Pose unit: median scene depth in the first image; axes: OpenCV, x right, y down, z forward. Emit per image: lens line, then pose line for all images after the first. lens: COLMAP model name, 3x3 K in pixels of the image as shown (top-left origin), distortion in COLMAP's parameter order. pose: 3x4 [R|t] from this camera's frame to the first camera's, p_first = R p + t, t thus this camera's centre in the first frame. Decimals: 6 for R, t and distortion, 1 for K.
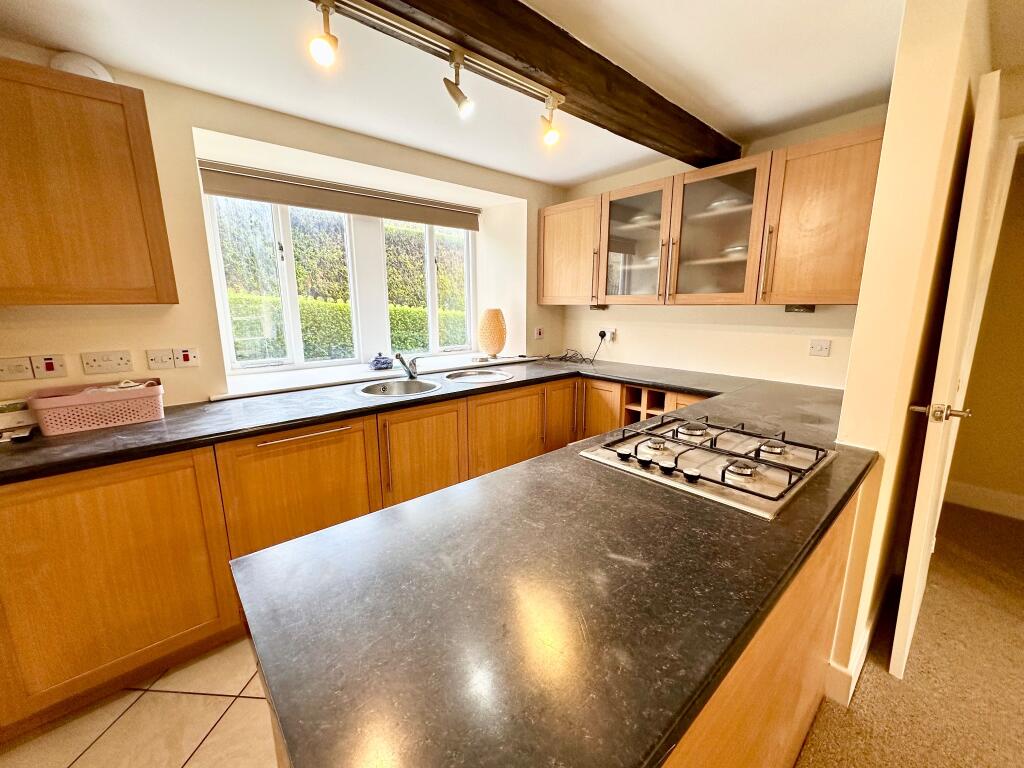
lens RADIAL K [[408.2, 0, 514.7], [0, 408.2, 385.2], [0, 0, 1]] dist [-0.006178, 0.000797]
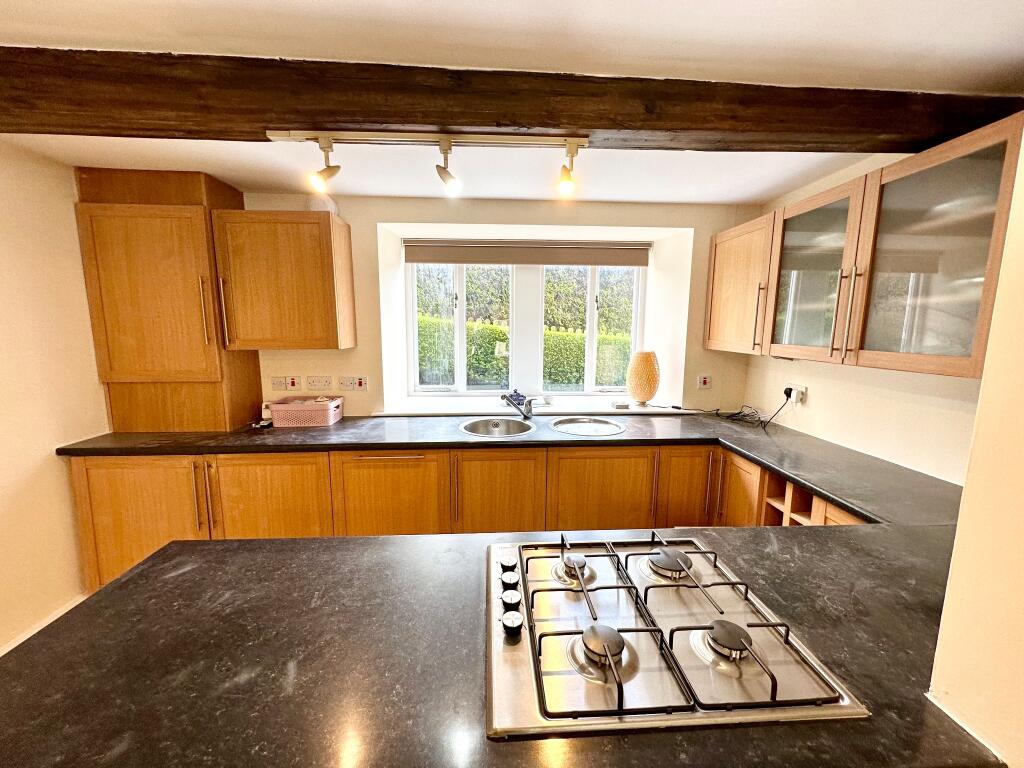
lens RADIAL K [[408.2, 0, 514.7], [0, 408.2, 385.2], [0, 0, 1]] dist [-0.006178, 0.000797]
pose [[0.788421, 0.096715, -0.607485, 0.342231], [-0.127076, 0.991868, -0.007015, -0.087176], [0.601867, 0.082728, 0.794300, 0.142478]]
